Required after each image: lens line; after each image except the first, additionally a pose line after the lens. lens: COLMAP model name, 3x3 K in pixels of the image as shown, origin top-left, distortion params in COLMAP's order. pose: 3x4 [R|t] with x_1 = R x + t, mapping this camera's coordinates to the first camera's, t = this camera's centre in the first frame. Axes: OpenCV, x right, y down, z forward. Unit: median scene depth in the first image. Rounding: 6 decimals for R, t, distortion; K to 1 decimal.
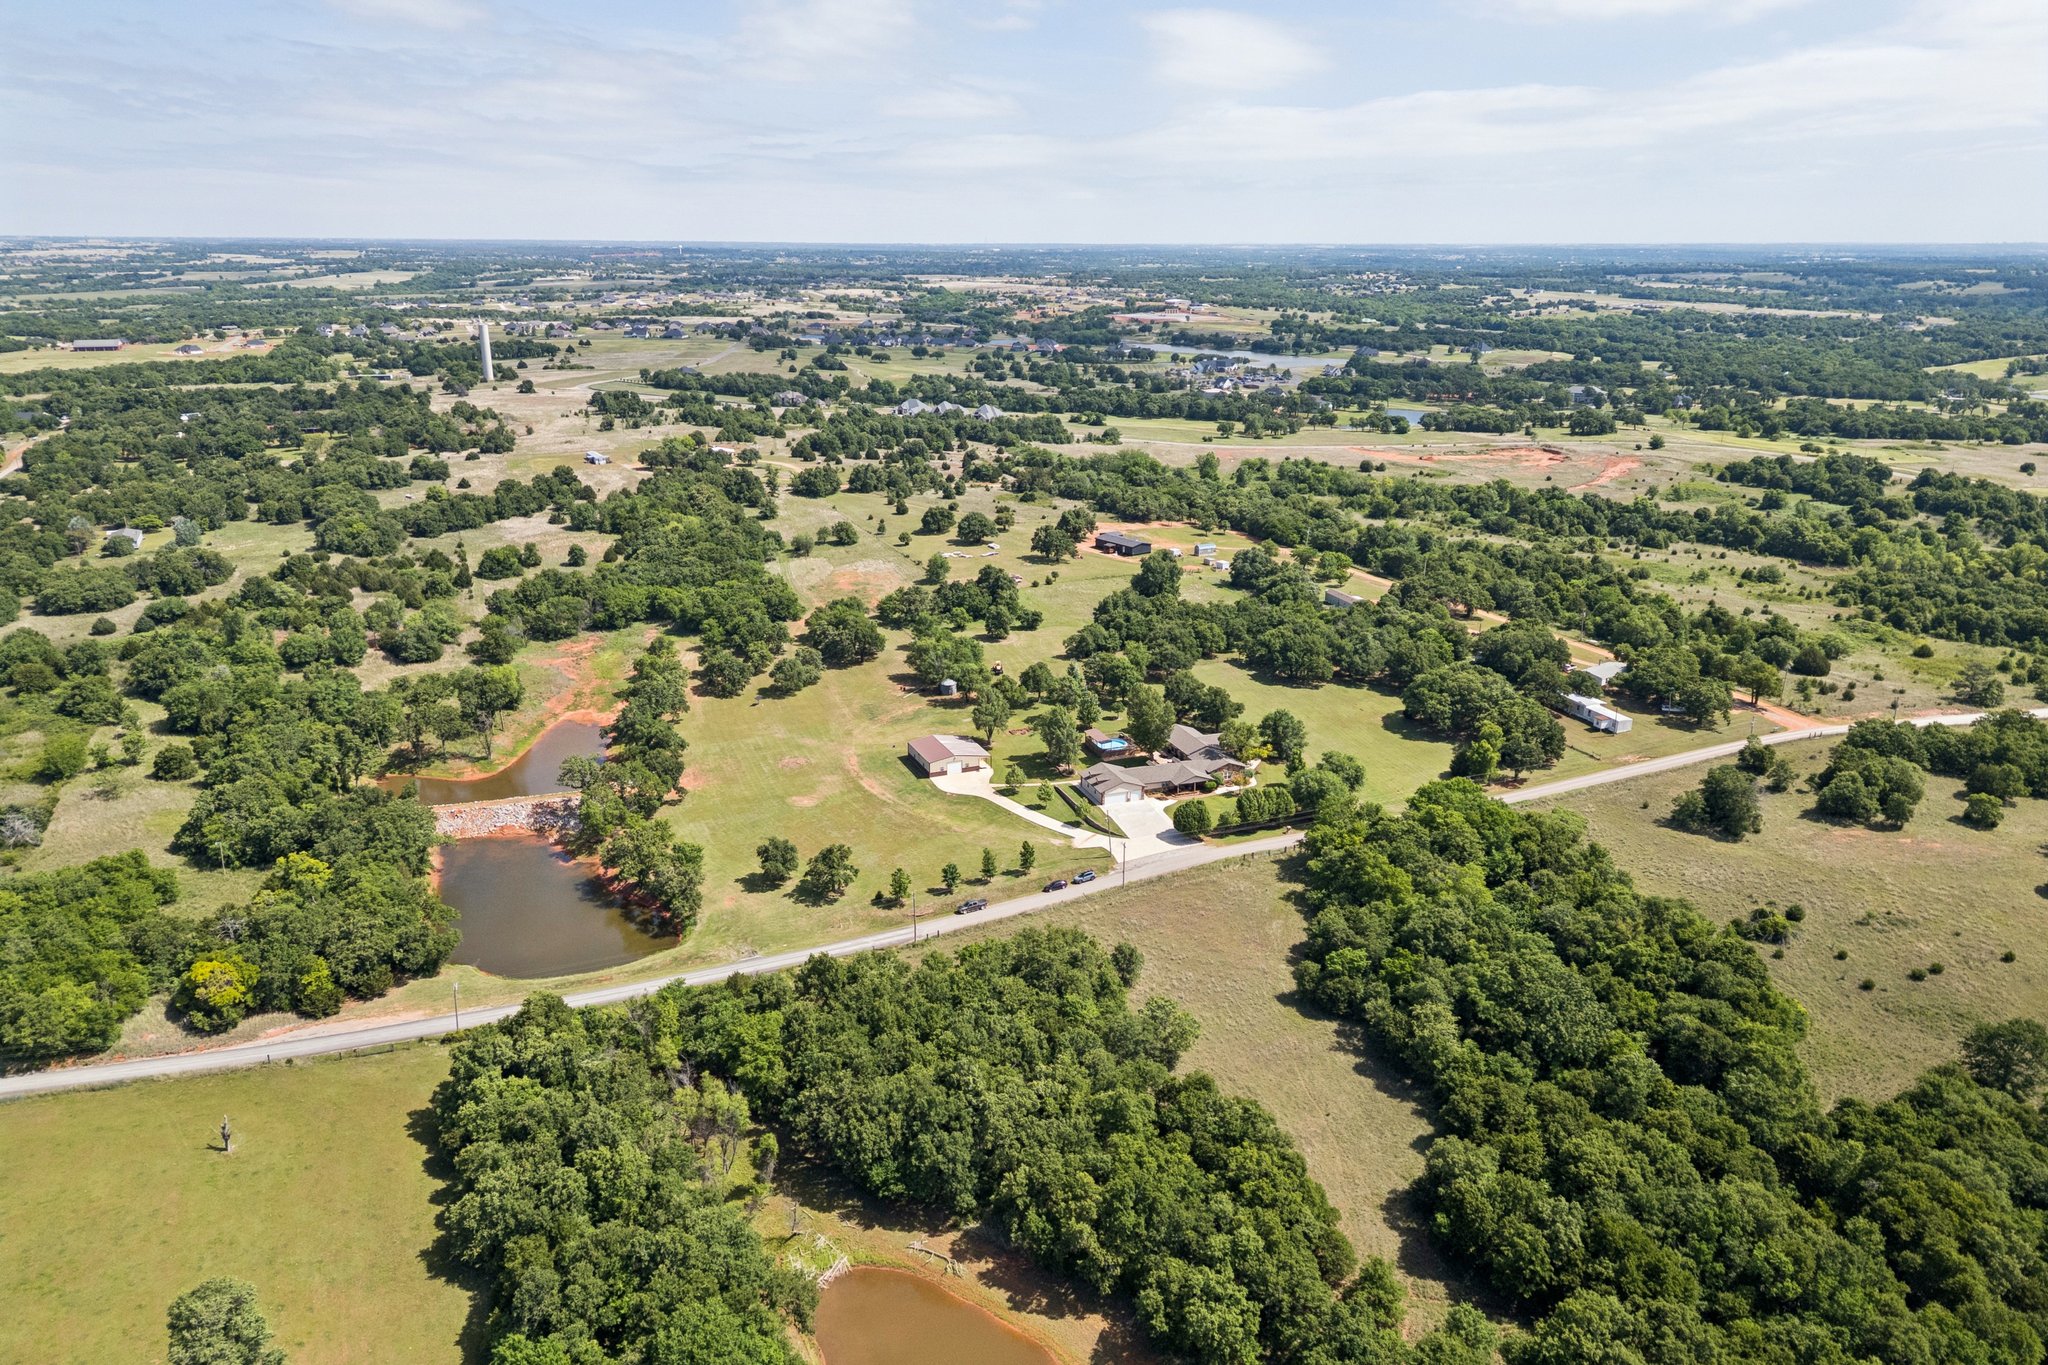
lens RADIAL K [[1426.1, 0, 1012.0], [0, 1426.1, 680.4], [0, 0, 1]] dist [0.072382, -0.069271]
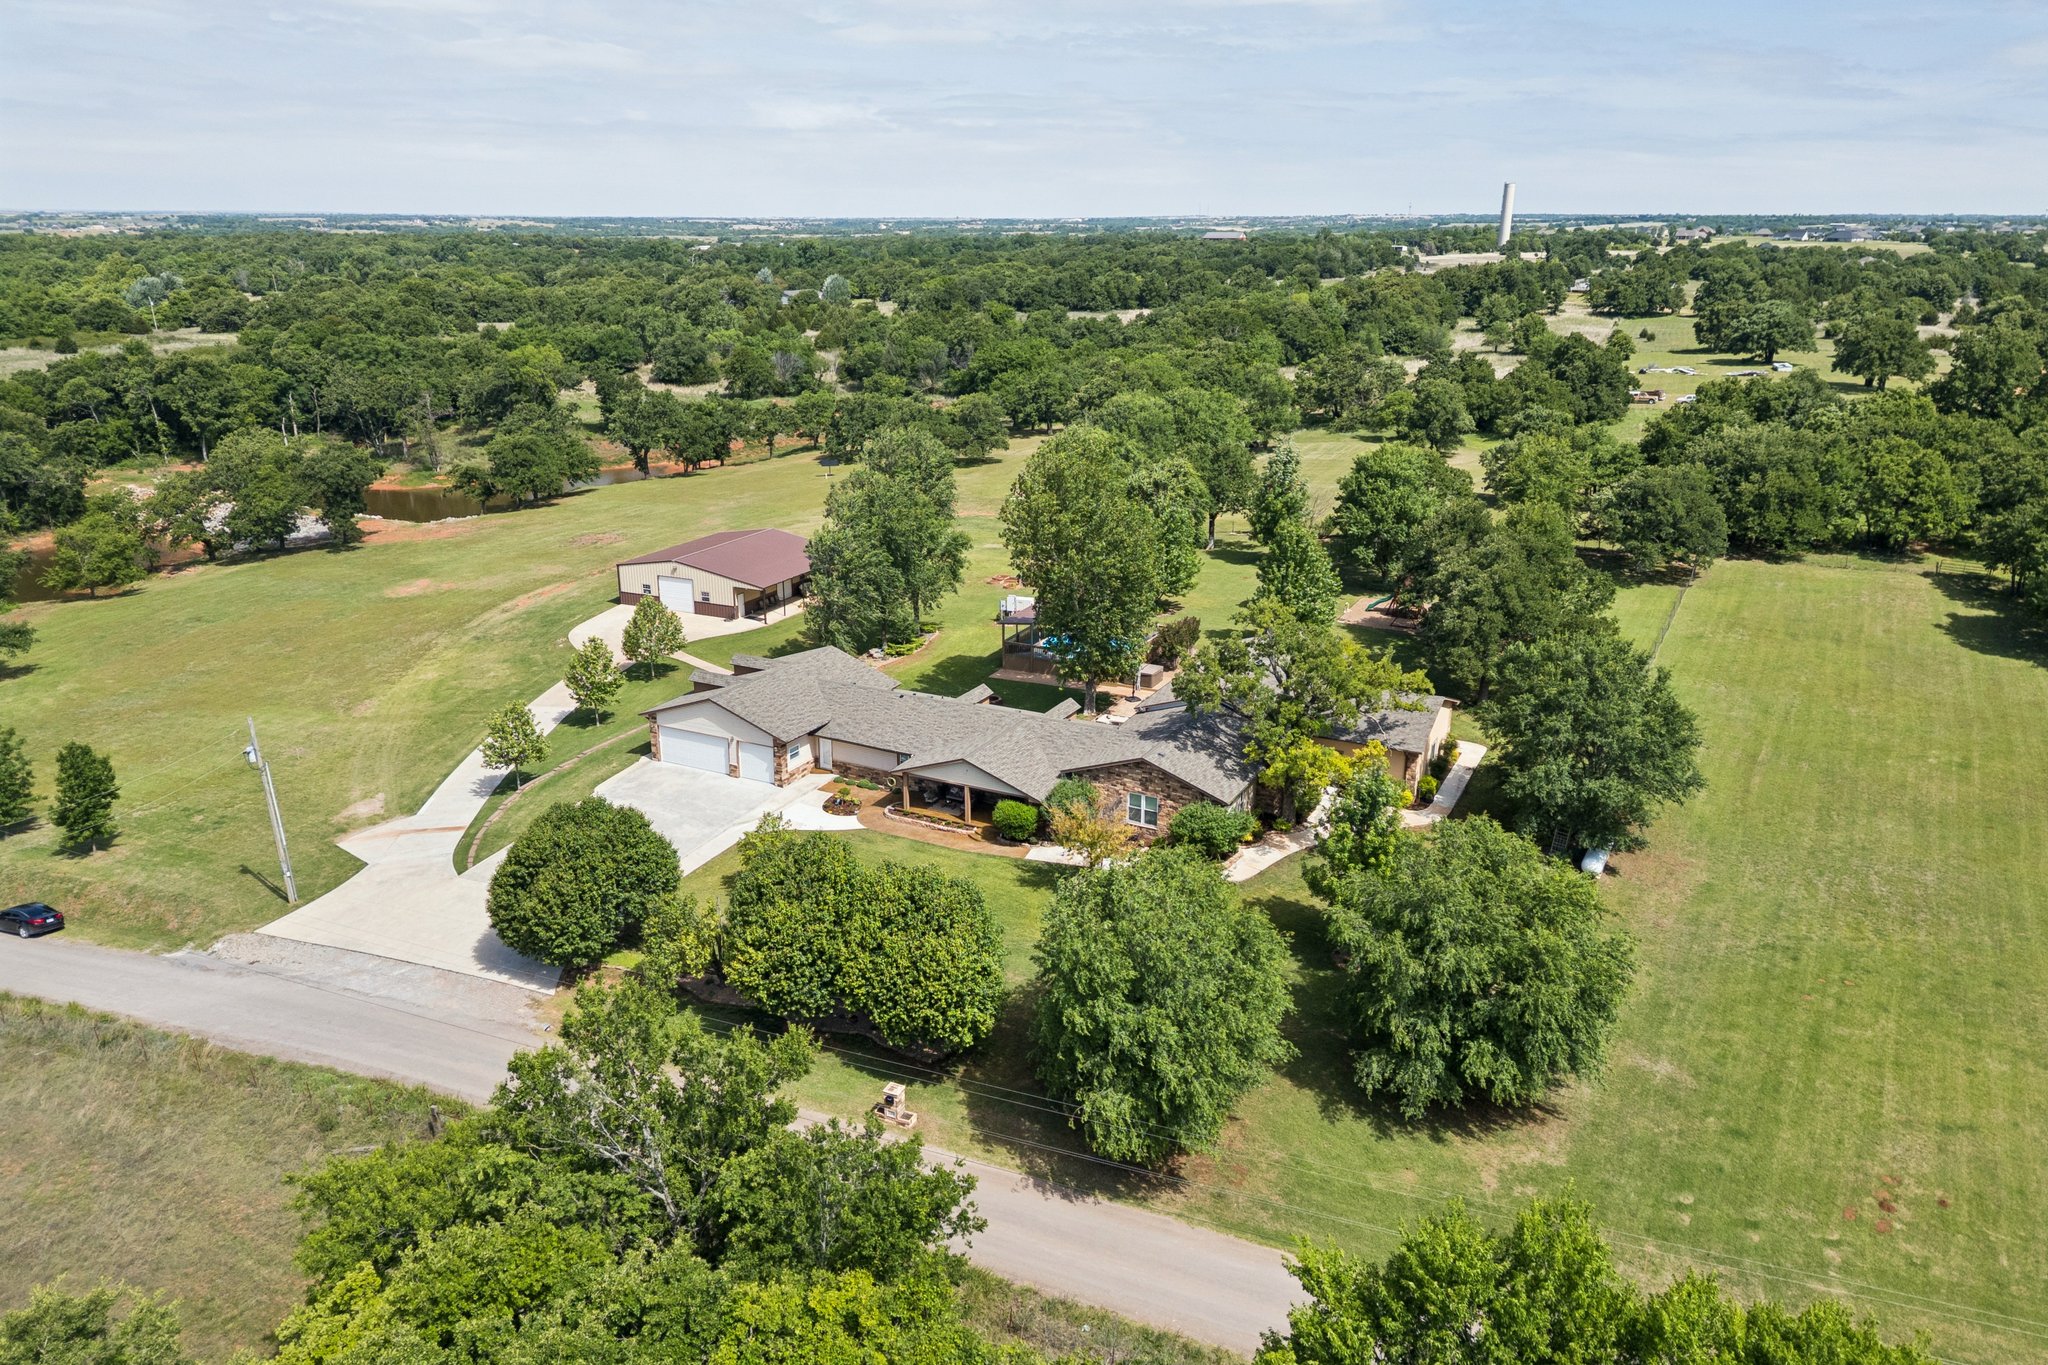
lens RADIAL K [[1426.1, 0, 1018.9], [0, 1426.1, 726.7], [0, 0, 1]] dist [0.072382, -0.069271]
pose [[0.682194, 0.248579, -0.687619, 0.282805], [-0.220865, 0.966562, 0.130295, 0.024468], [0.697015, 0.062985, 0.714285, 0.766567]]
